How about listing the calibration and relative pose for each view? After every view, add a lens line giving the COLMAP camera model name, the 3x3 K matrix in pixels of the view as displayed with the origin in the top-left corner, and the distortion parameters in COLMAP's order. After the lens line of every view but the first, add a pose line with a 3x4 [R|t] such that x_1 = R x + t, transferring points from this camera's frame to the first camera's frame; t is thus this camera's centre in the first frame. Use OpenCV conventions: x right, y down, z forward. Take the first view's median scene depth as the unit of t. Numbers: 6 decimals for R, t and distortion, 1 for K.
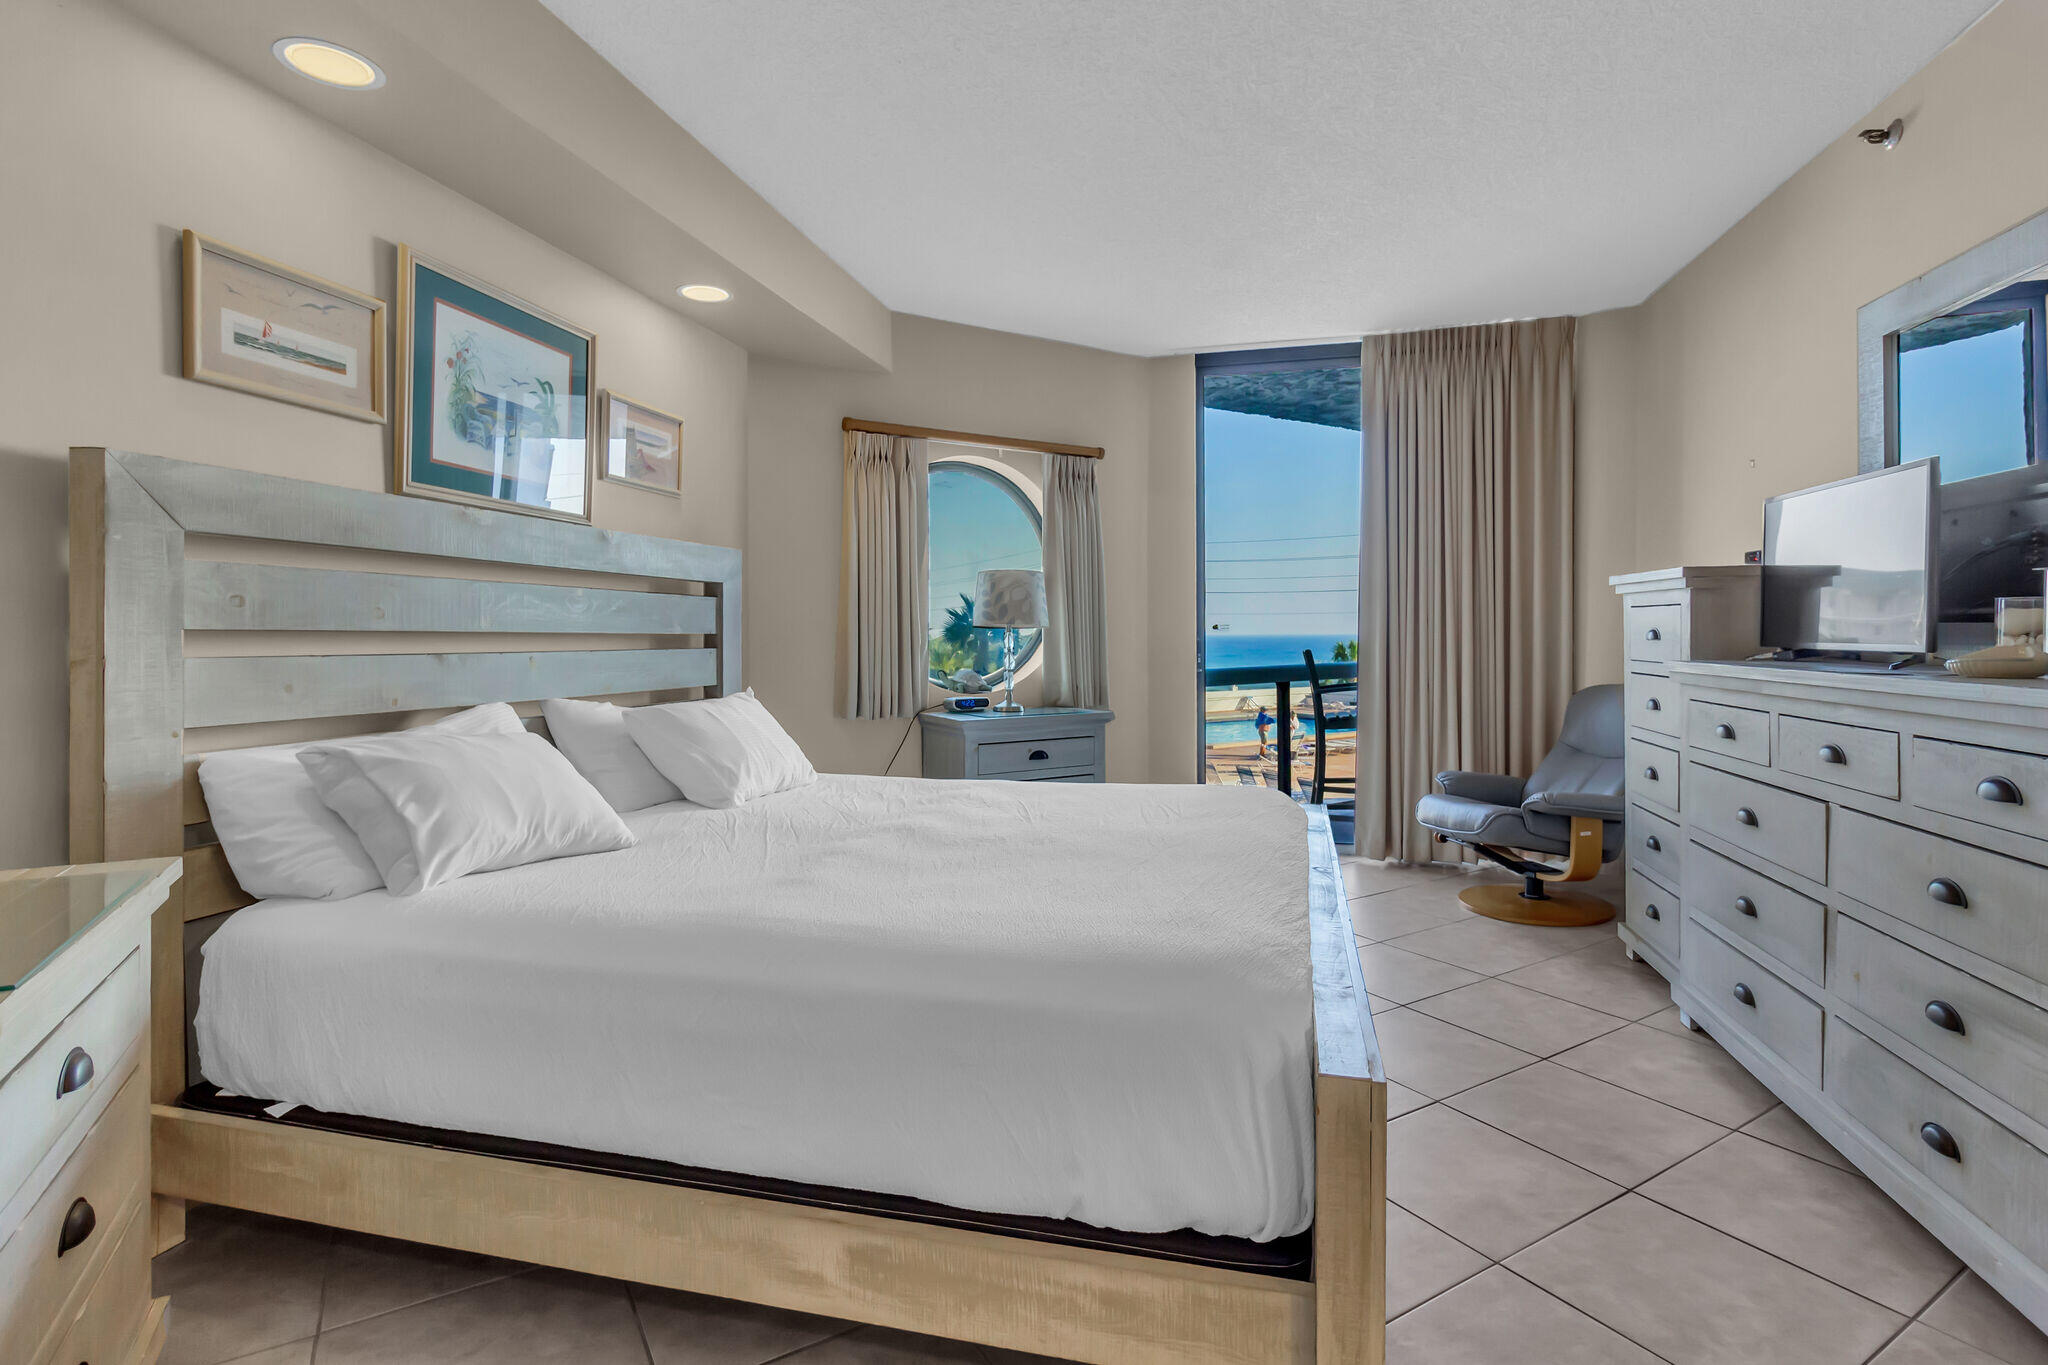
lens RADIAL K [[992.9, 0, 1033.3], [0, 992.9, 639.2], [0, 0, 1]] dist [0.002027, -0.000414]
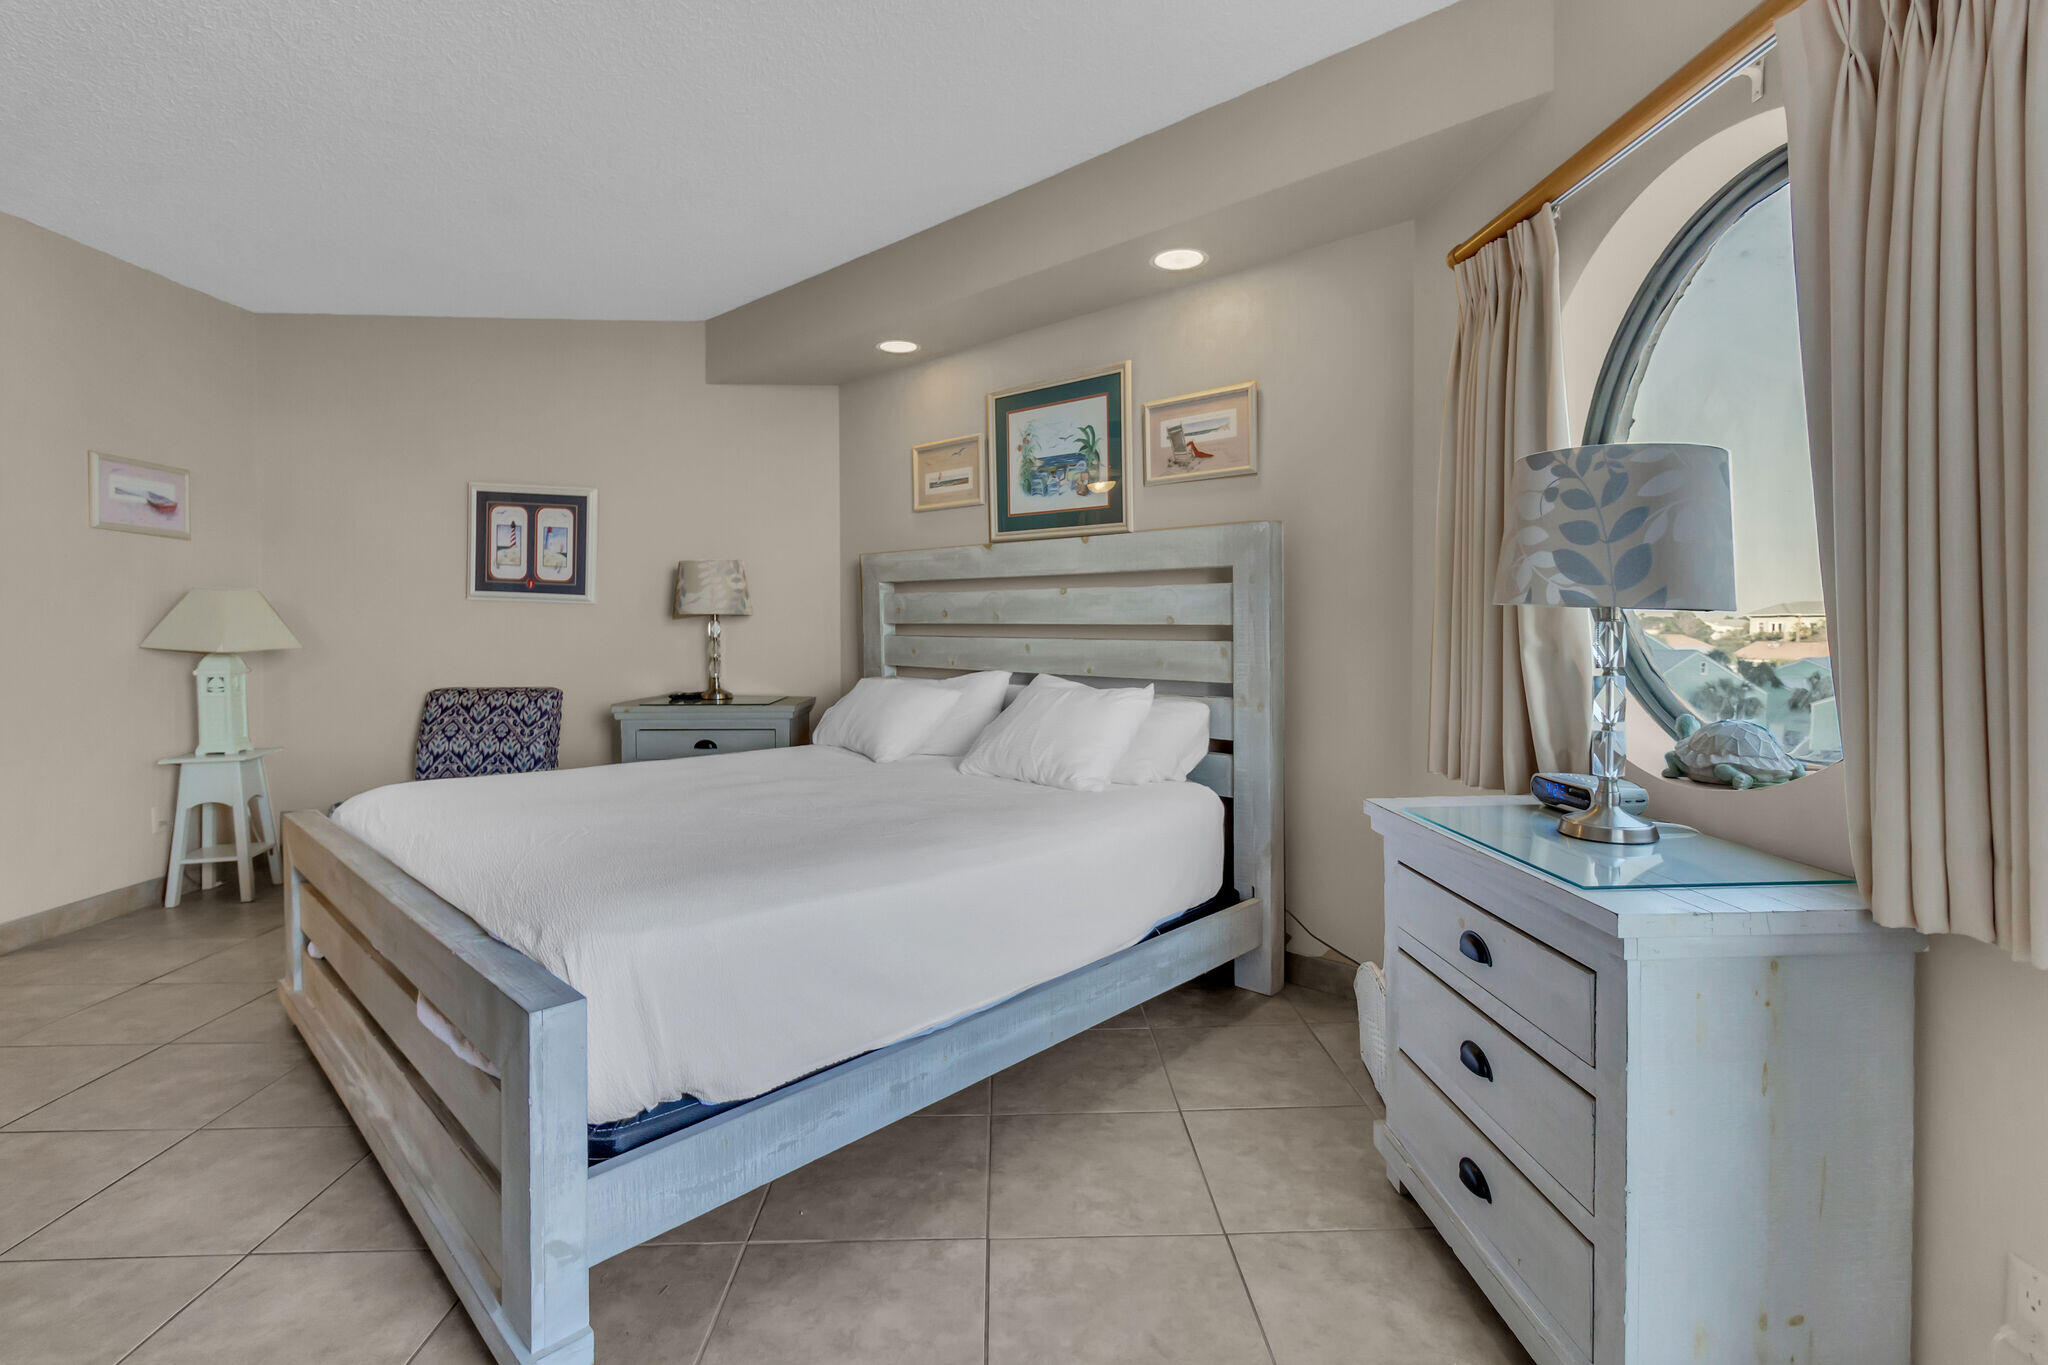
lens RADIAL K [[954.3, 0, 1033.8], [0, 954.3, 620.8], [0, 0, 1]] dist [-0.000783, -0.000506]
pose [[-0.492362, -0.004563, -0.870379, 0.647083], [-0.003340, 0.999989, -0.003352, -0.007168], [0.870384, 0.001257, -0.492371, 1.654926]]
